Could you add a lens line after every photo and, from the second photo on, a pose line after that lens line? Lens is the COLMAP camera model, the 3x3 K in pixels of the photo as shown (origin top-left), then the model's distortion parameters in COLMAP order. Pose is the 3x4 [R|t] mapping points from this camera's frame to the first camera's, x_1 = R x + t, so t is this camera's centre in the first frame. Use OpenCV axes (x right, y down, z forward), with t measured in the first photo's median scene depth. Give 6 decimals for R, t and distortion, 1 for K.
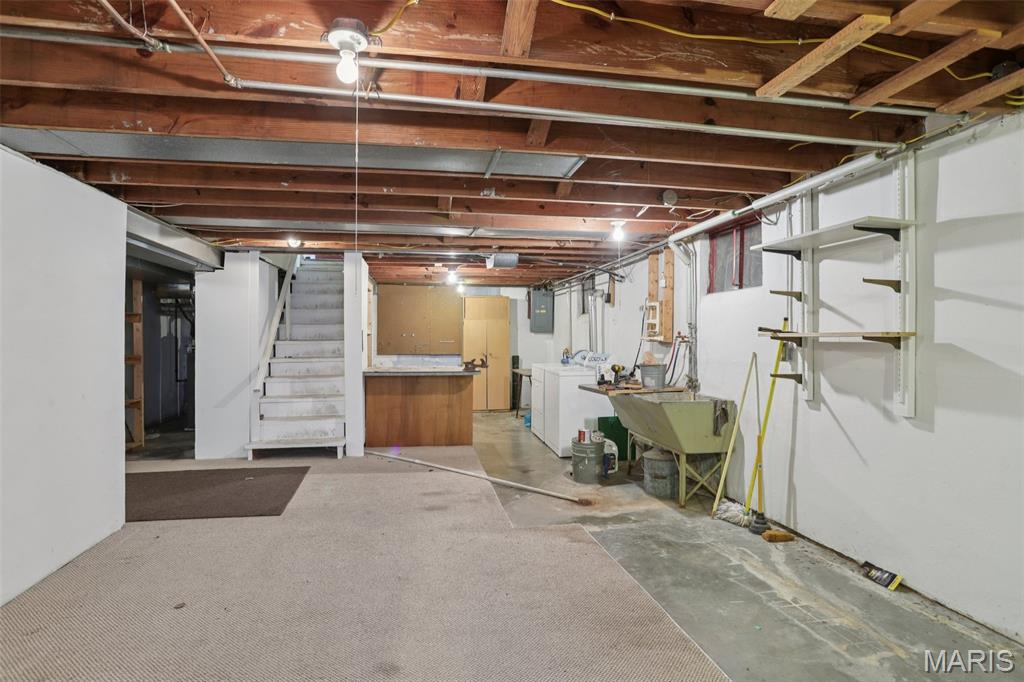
lens RADIAL K [[515.4, 0, 513.0], [0, 515.4, 340.9], [0, 0, 1]] dist [-0.049781, 0.014817]
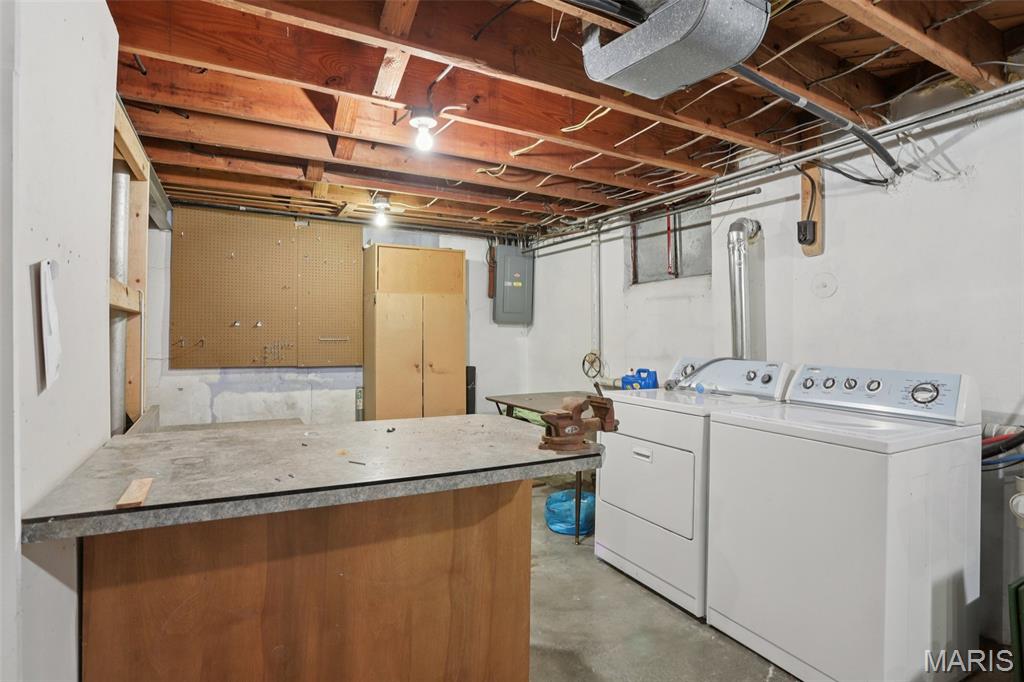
lens RADIAL K [[515.4, 0, 501.0], [0, 515.4, 340.9], [0, 0, 1]] dist [-0.049781, 0.014817]
pose [[0.953281, 0.004689, 0.302049, -0.121941], [-0.004078, 0.999988, -0.002651, 0.003933], [-0.302058, 0.001295, 0.953289, 0.491831]]
